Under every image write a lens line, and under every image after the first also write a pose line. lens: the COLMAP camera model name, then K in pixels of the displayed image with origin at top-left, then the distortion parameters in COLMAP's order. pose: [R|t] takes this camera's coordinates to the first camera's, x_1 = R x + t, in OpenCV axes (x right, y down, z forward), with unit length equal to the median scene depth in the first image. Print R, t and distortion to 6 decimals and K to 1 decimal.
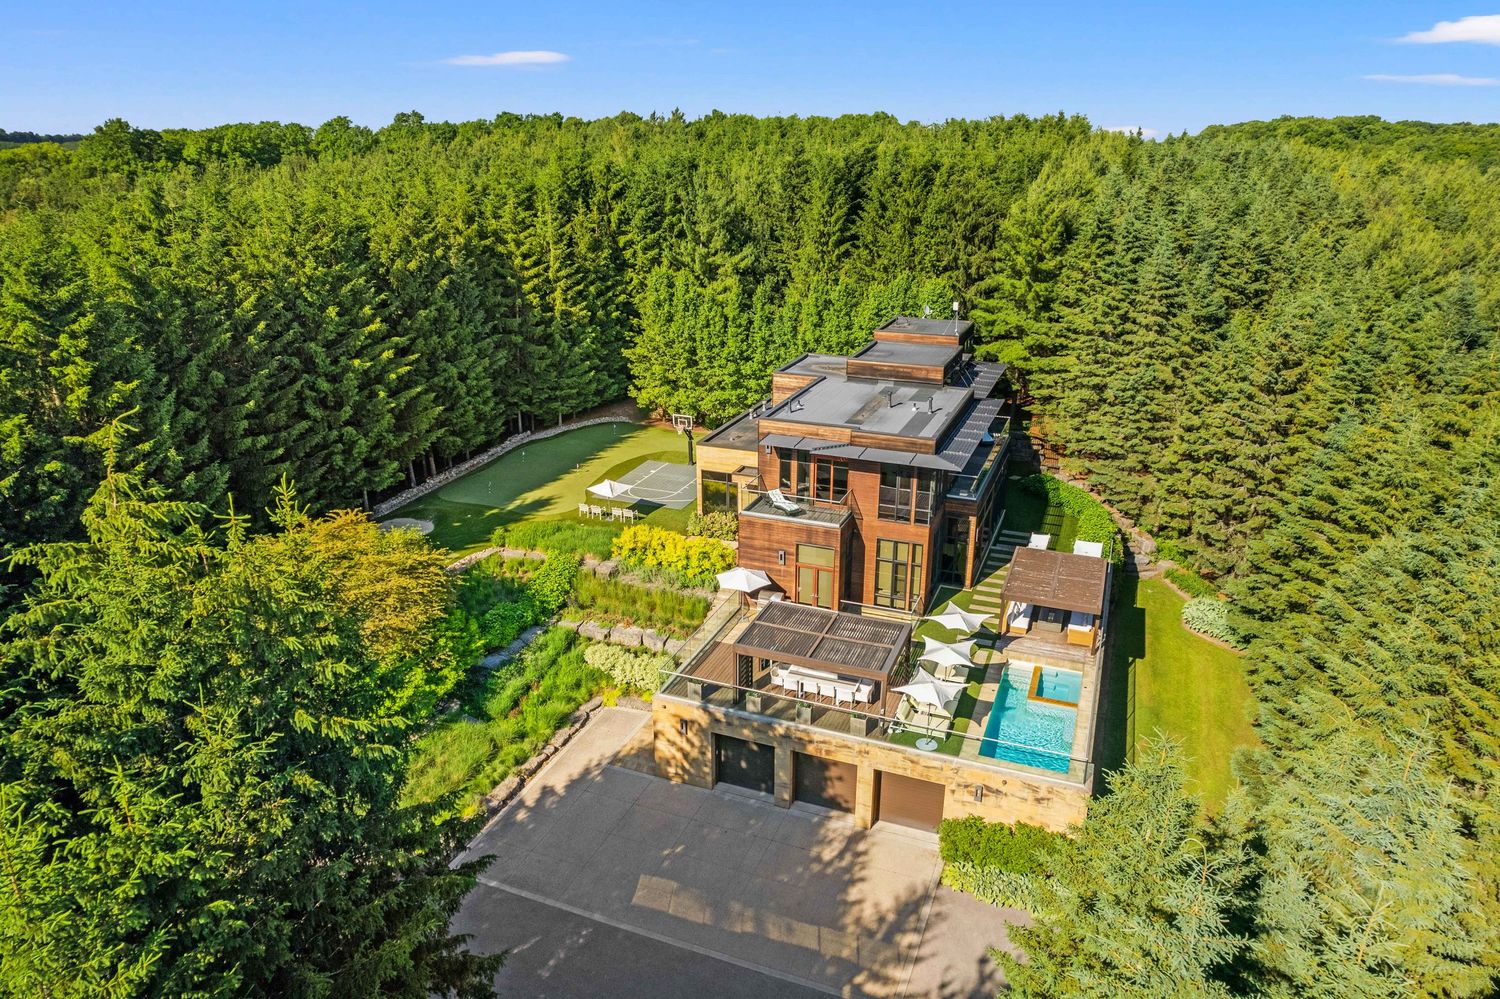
lens RADIAL K [[955.9, 0, 754.6], [0, 955.9, 501.0], [0, 0, 1]] dist [-0.074798, 0.064376]
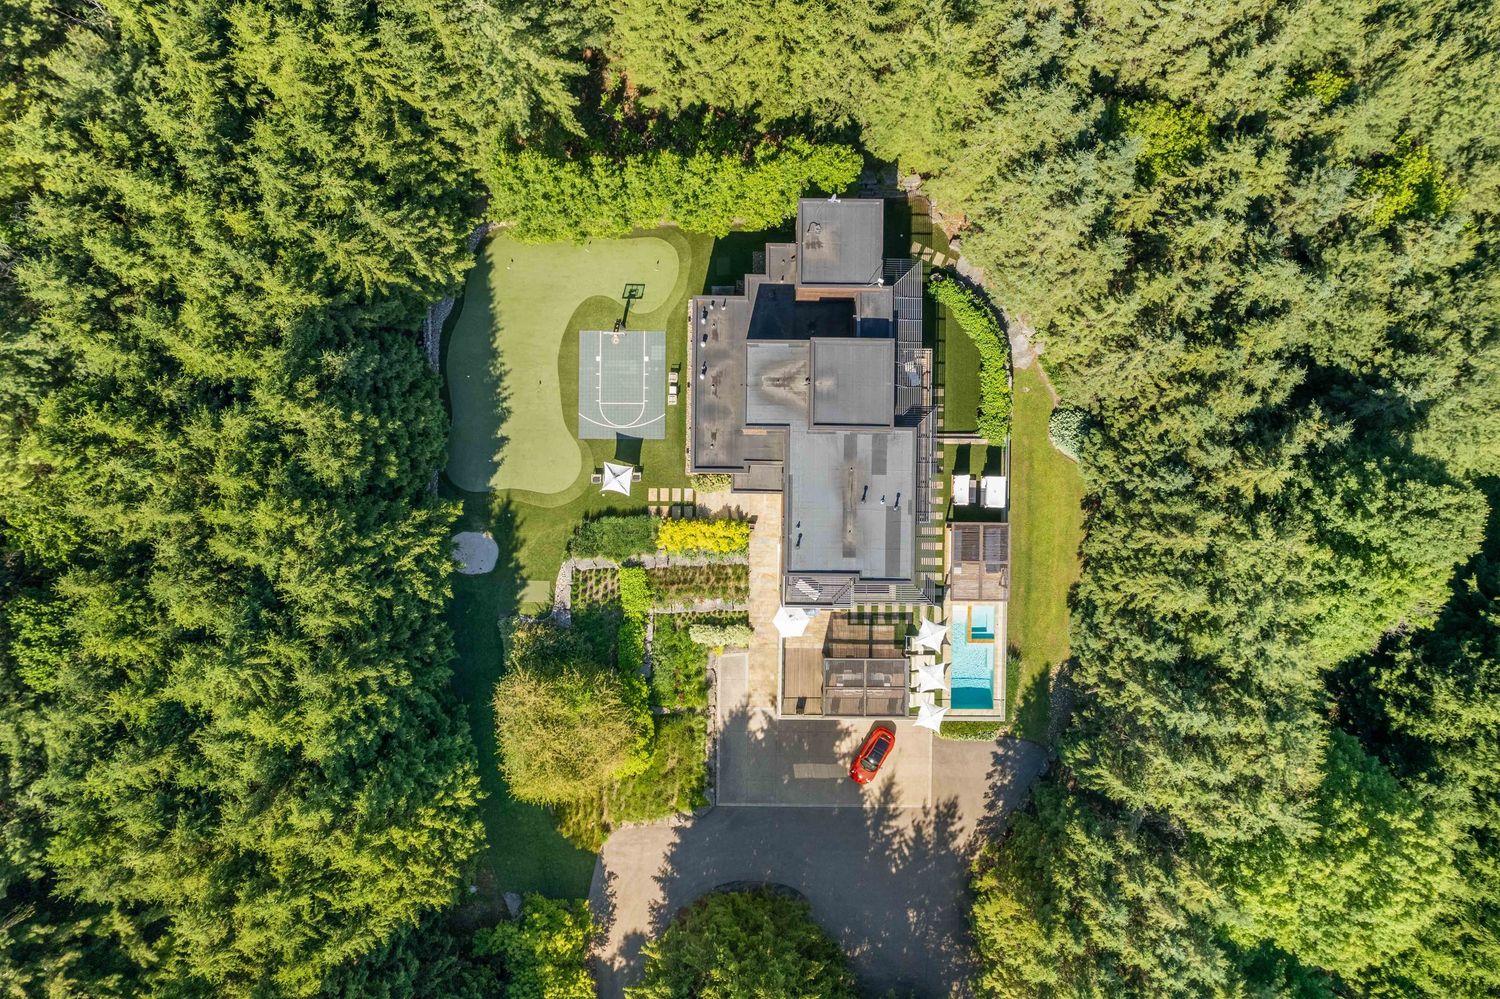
lens RADIAL K [[960.9, 0, 755.4], [0, 960.9, 499.6], [0, 0, 1]] dist [-0.086506, 0.083680]
pose [[0.936540, -0.350519, -0.005421, 0.010935], [0.127133, 0.325190, 0.937064, -1.173457], [-0.326695, -0.878287, 0.349116, 0.521912]]
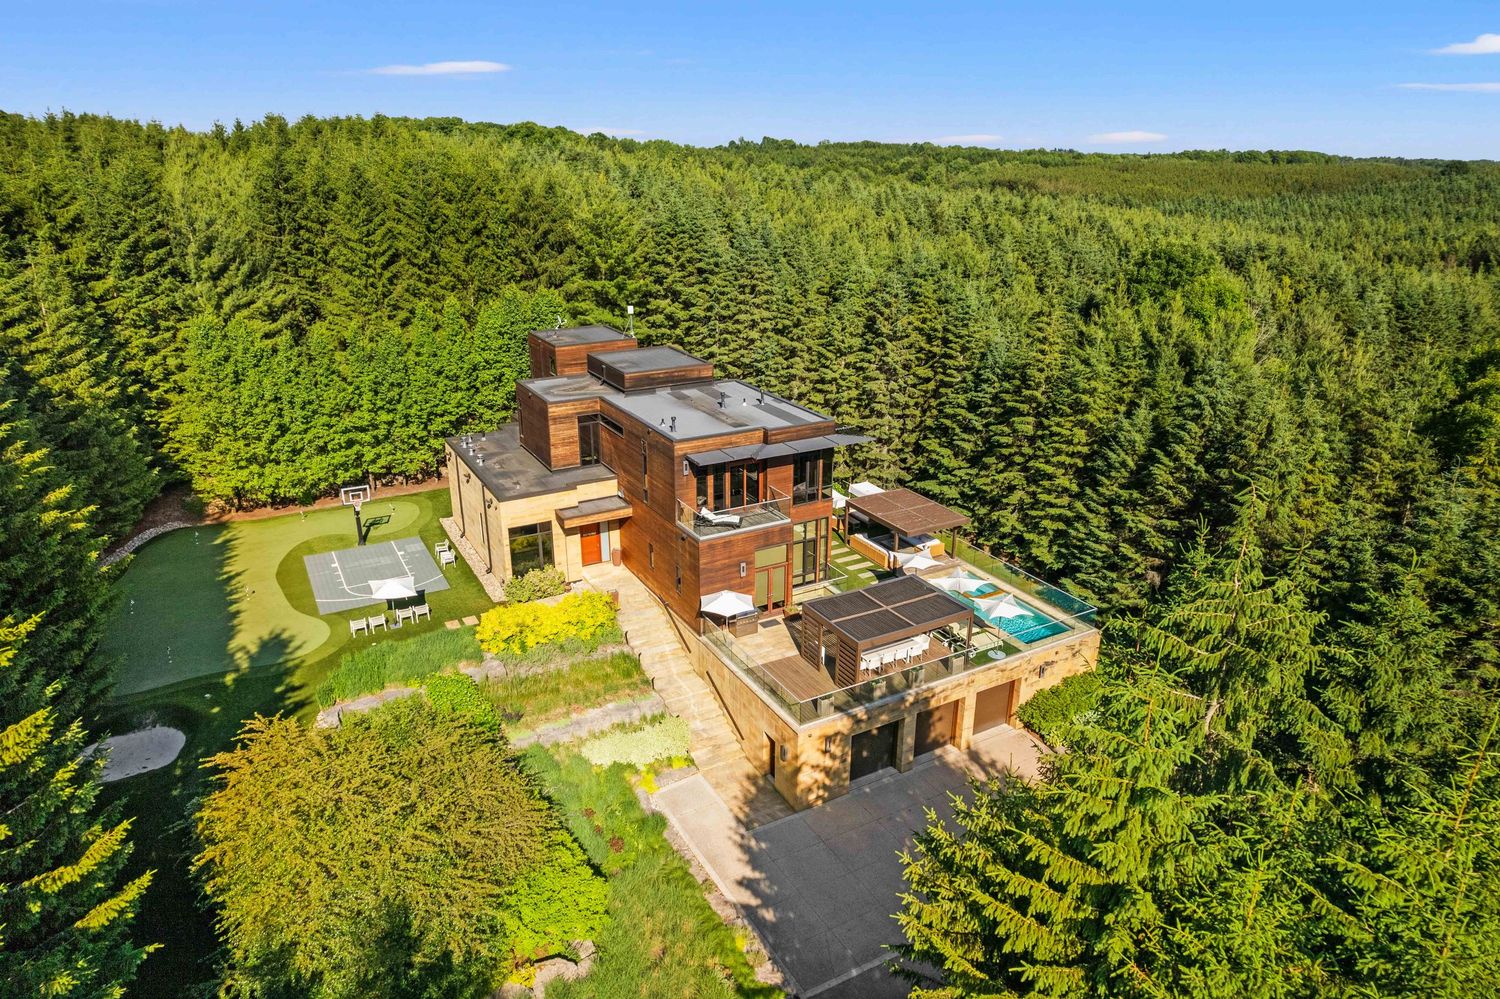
lens RADIAL K [[955.9, 0, 754.6], [0, 955.9, 501.0], [0, 0, 1]] dist [-0.074798, 0.064376]
pose [[0.629211, -0.267249, 0.729844, -0.544187], [0.266372, 0.956305, 0.120529, -0.102232], [-0.730164, 0.118572, 0.672905, 0.251721]]
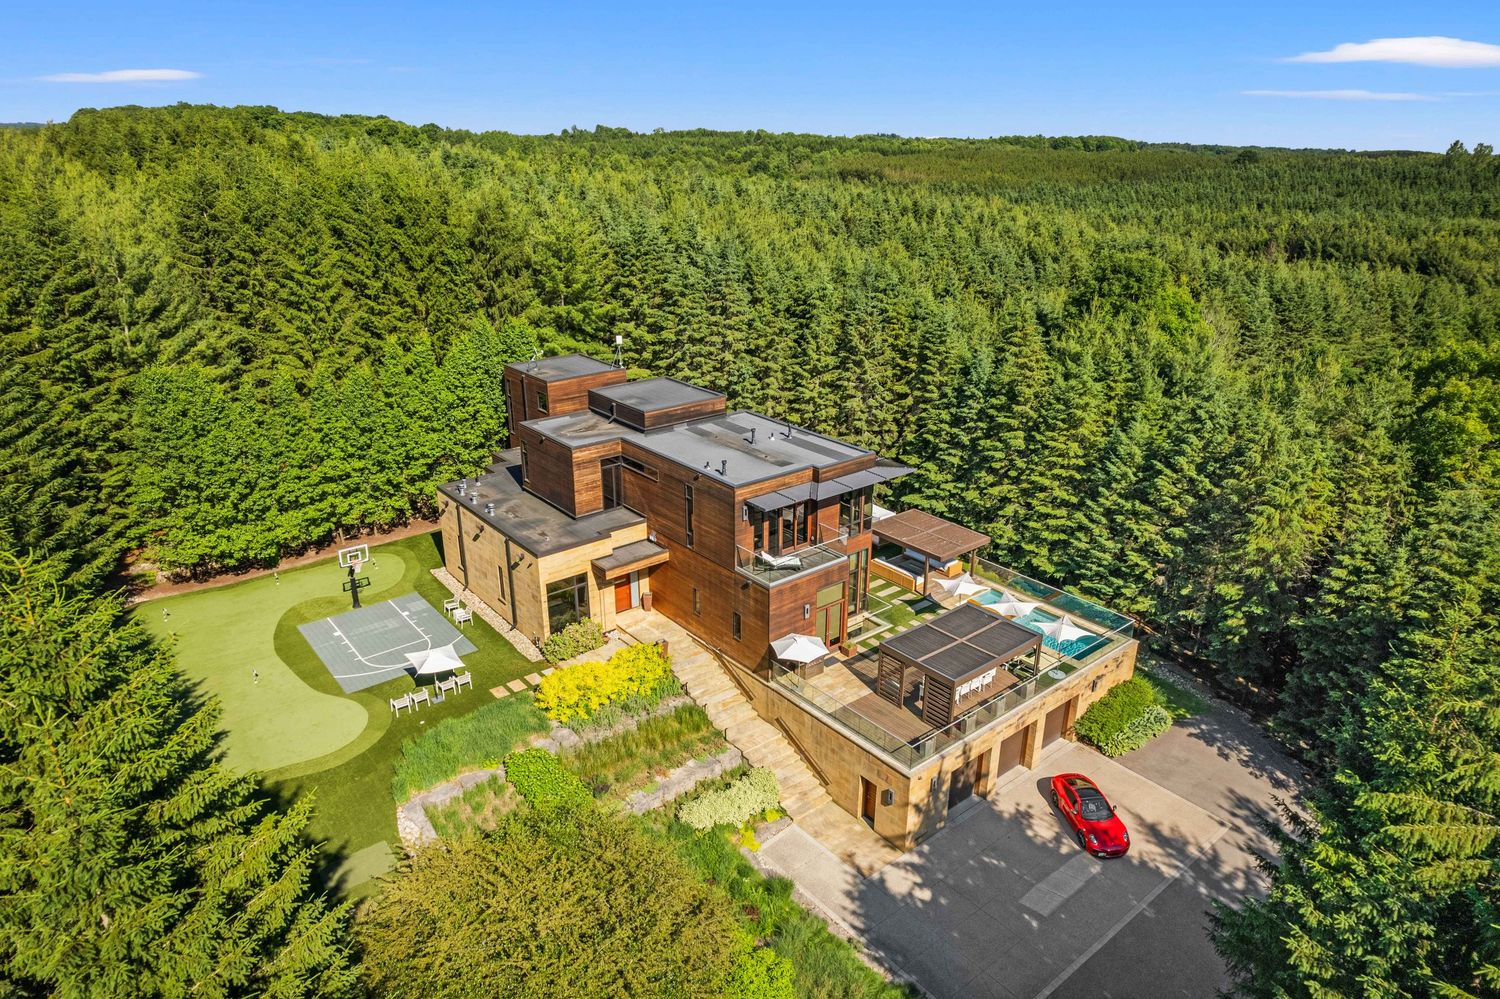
lens RADIAL K [[955.9, 0, 754.6], [0, 955.9, 501.0], [0, 0, 1]] dist [-0.074798, 0.064376]
pose [[0.486655, -0.311728, 0.816084, -0.622410], [0.300209, 0.936952, 0.178874, -0.195368], [-0.820391, 0.157946, 0.549555, 0.390273]]
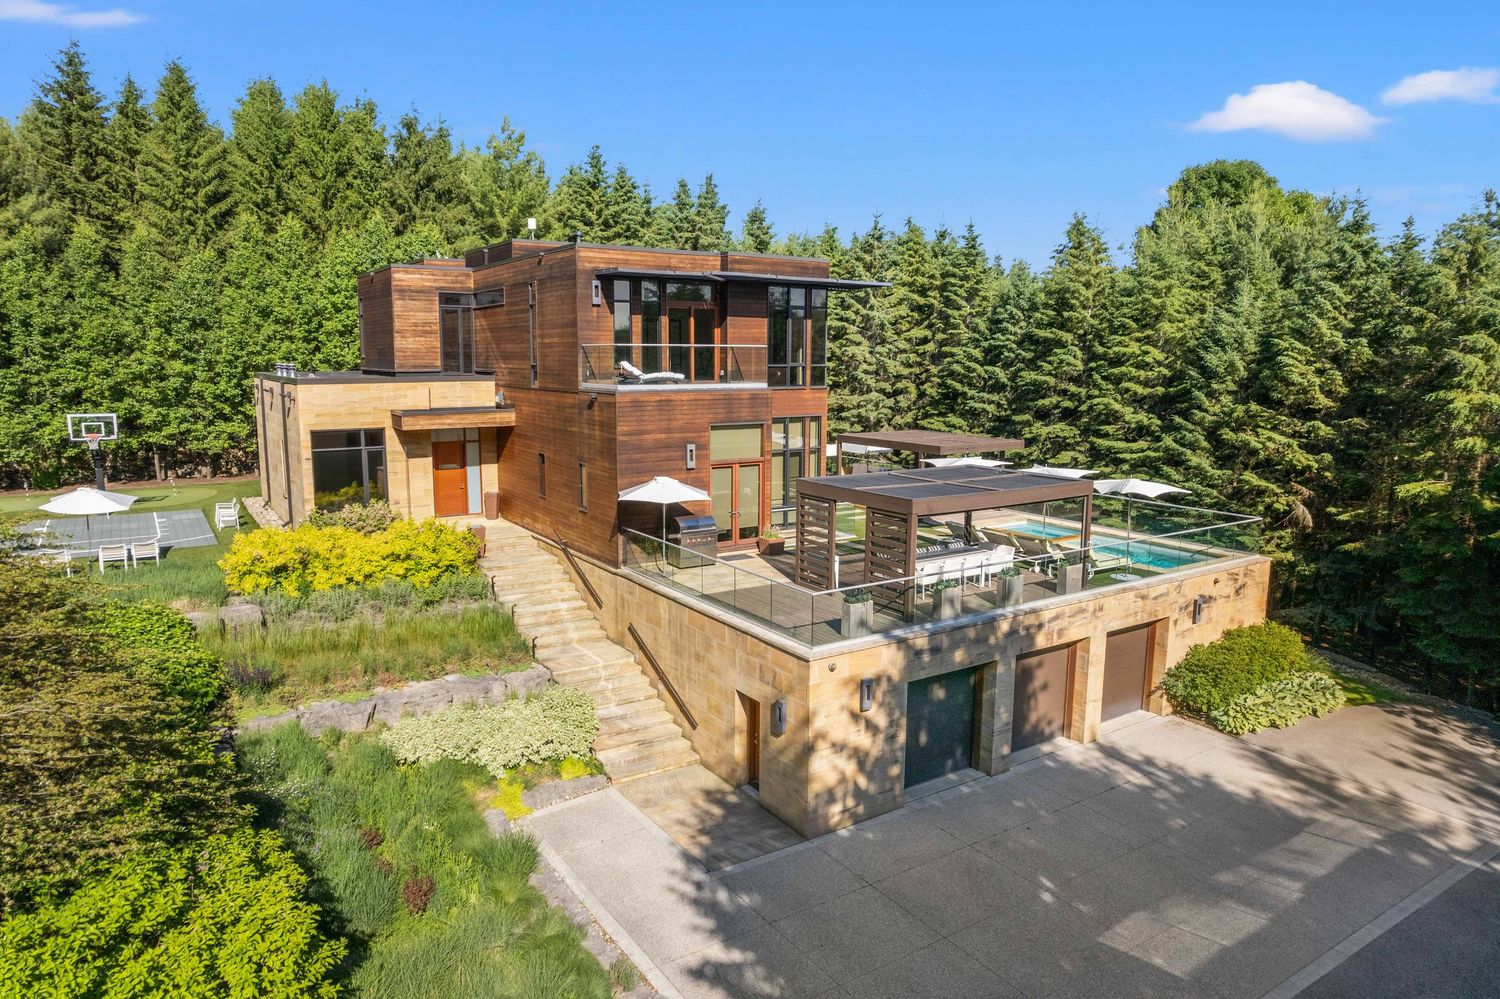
lens RADIAL K [[960.9, 0, 755.4], [0, 960.9, 499.6], [0, 0, 1]] dist [-0.086506, 0.083680]
pose [[0.573232, -0.122750, 0.810147, -0.352637], [0.279350, 0.958759, -0.052391, 0.103642], [-0.770305, 0.256346, 0.583881, 0.506979]]
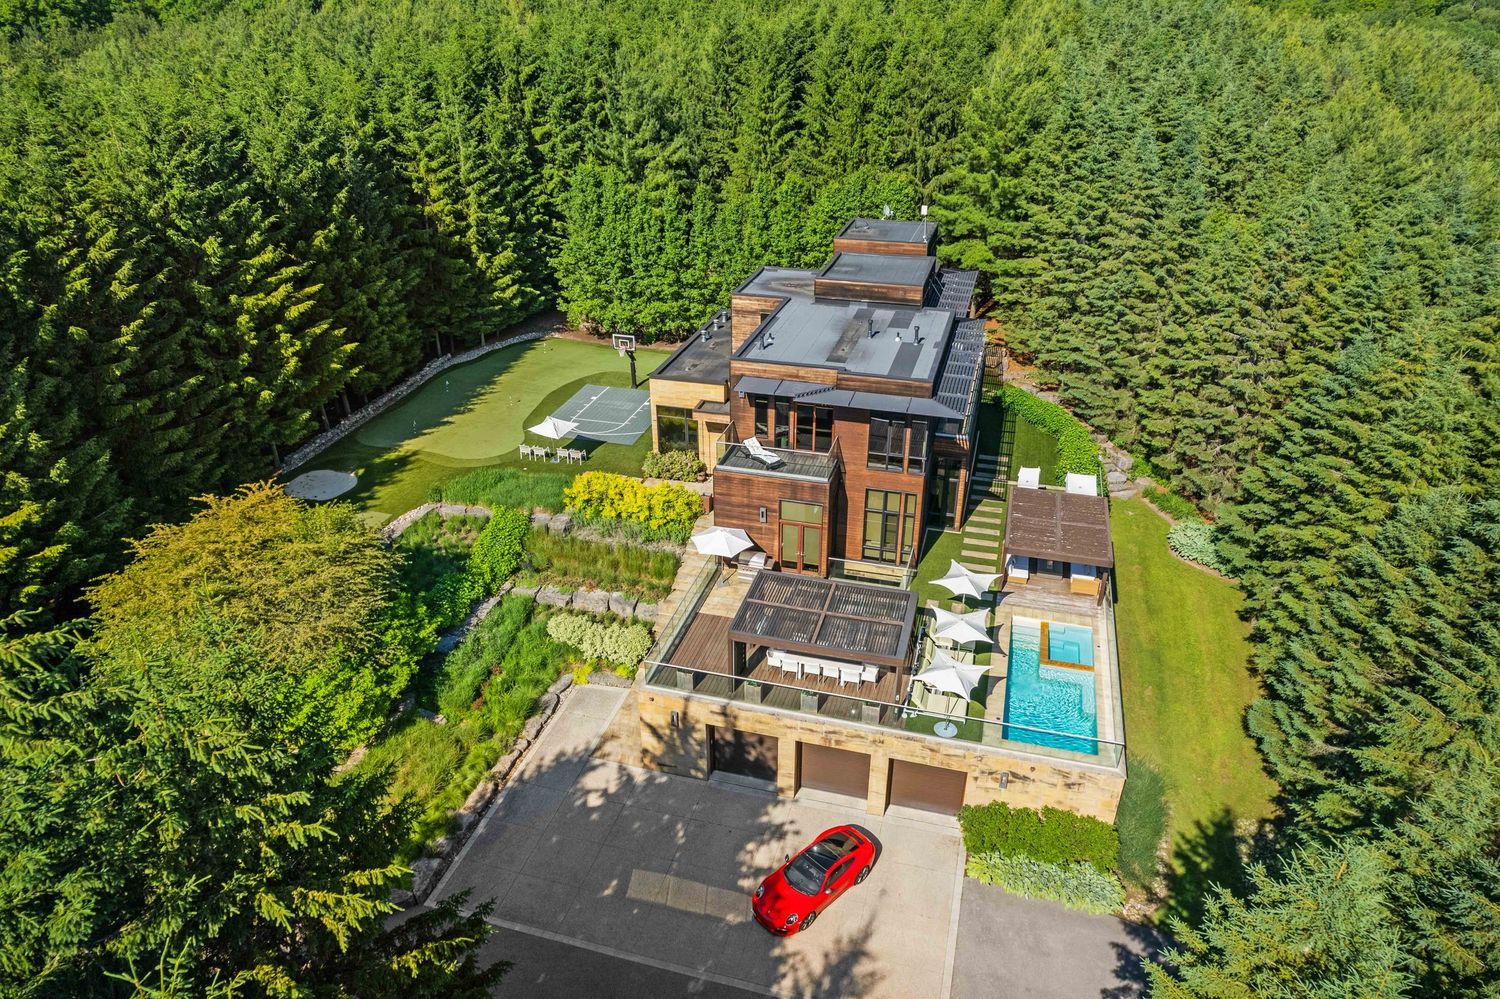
lens RADIAL K [[955.9, 0, 754.6], [0, 955.9, 501.0], [0, 0, 1]] dist [-0.074798, 0.064376]
pose [[0.994721, -0.049759, 0.089745, -0.048747], [0.037360, 0.990156, 0.134892, -0.061794], [-0.095574, -0.130827, 0.986788, 0.087531]]
